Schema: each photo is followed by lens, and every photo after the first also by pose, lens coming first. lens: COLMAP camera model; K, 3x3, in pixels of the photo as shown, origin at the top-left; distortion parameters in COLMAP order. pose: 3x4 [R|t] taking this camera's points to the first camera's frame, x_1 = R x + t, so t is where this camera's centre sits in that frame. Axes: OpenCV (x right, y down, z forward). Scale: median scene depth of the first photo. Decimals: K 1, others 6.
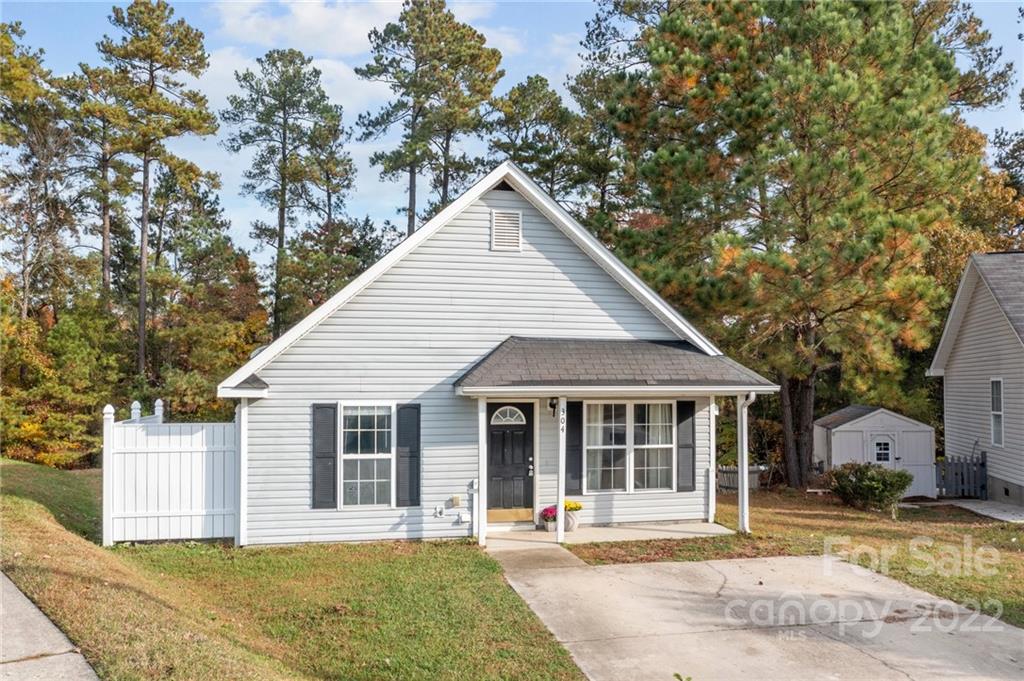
lens RADIAL K [[832.7, 0, 525.2], [0, 832.7, 376.0], [0, 0, 1]] dist [-0.016053, 0.002340]
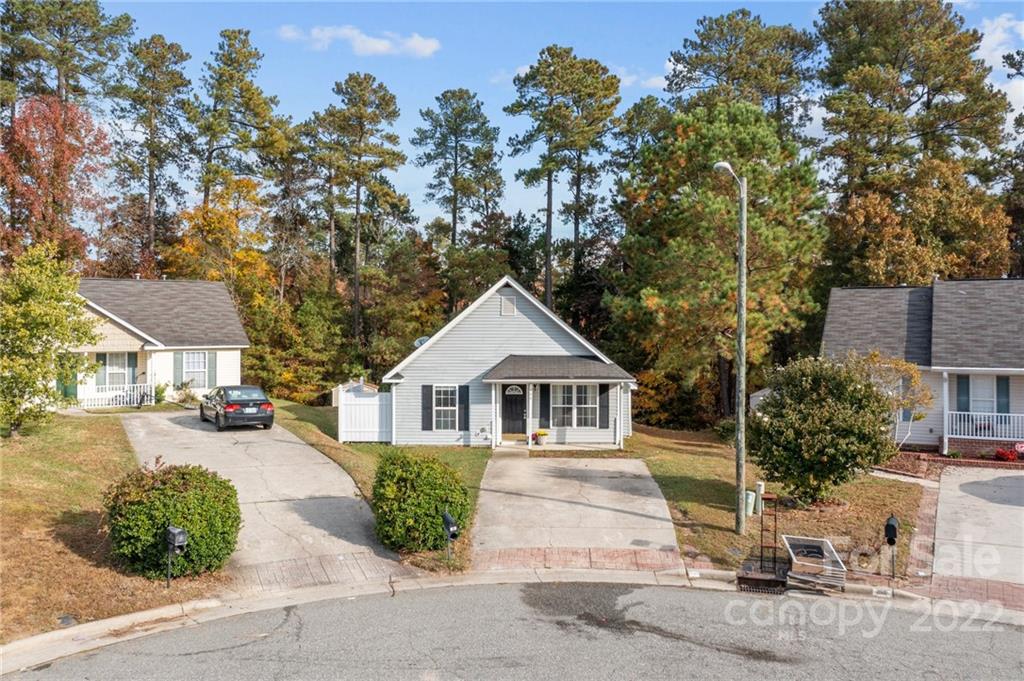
lens RADIAL K [[832.7, 0, 521.3], [0, 832.7, 339.9], [0, 0, 1]] dist [-0.016053, 0.002340]
pose [[0.971167, 0.006728, -0.238306, 0.489088], [0.000996, 0.999479, 0.032276, -0.144709], [0.238399, -0.031582, 0.970654, -1.021137]]
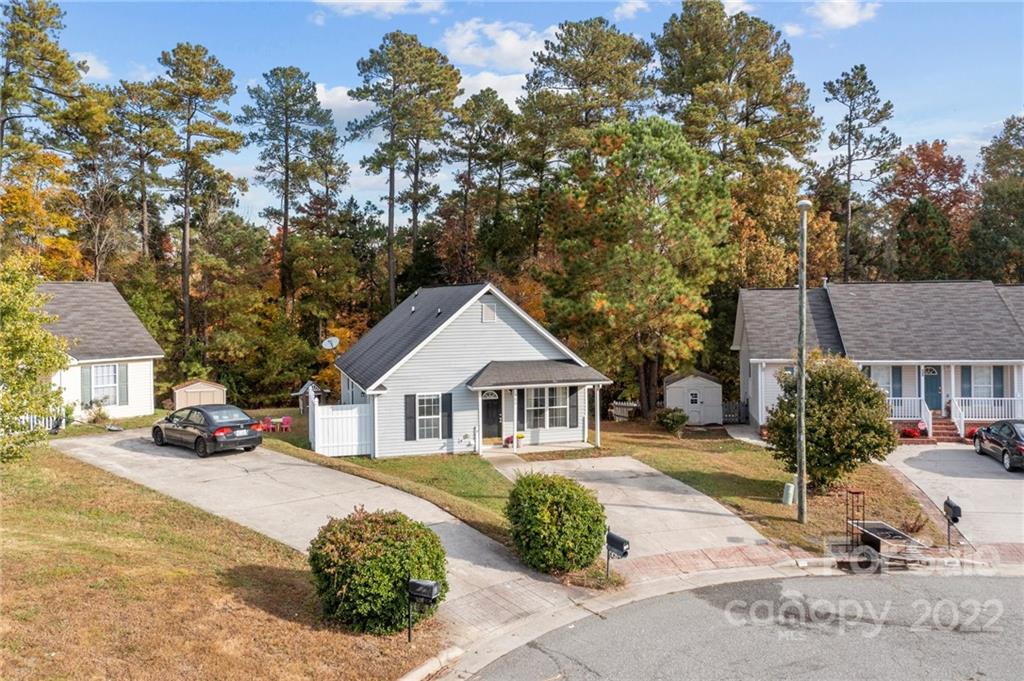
lens RADIAL K [[832.7, 0, 537.2], [0, 832.7, 333.8], [0, 0, 1]] dist [-0.016053, 0.002340]
pose [[0.996798, -0.011853, 0.079078, -0.065094], [0.007555, 0.998489, 0.054432, -0.220944], [-0.079604, -0.053660, 0.995381, -1.112628]]
